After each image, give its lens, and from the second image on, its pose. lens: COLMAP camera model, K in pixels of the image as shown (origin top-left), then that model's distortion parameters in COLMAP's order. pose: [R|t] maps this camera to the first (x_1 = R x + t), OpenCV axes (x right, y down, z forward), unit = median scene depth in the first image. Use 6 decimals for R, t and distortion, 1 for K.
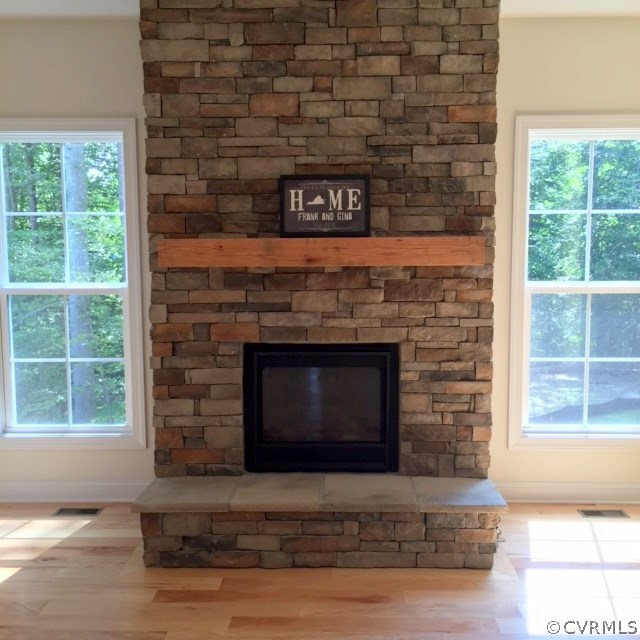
lens RADIAL K [[725.0, 0, 320.9], [0, 725.0, 322.6], [0, 0, 1]] dist [0.066910, -0.038955]
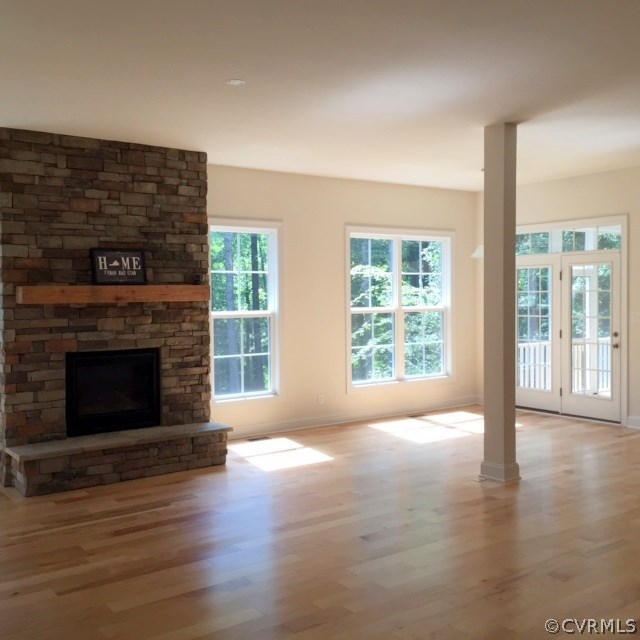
lens RADIAL K [[725.0, 0, 320.9], [0, 725.0, 322.6], [0, 0, 1]] dist [0.066910, -0.038955]
pose [[0.798028, -0.029987, 0.601873, -0.634696], [0.067640, 0.996907, -0.040016, 0.066310], [-0.598812, 0.072645, 0.797588, -0.606123]]
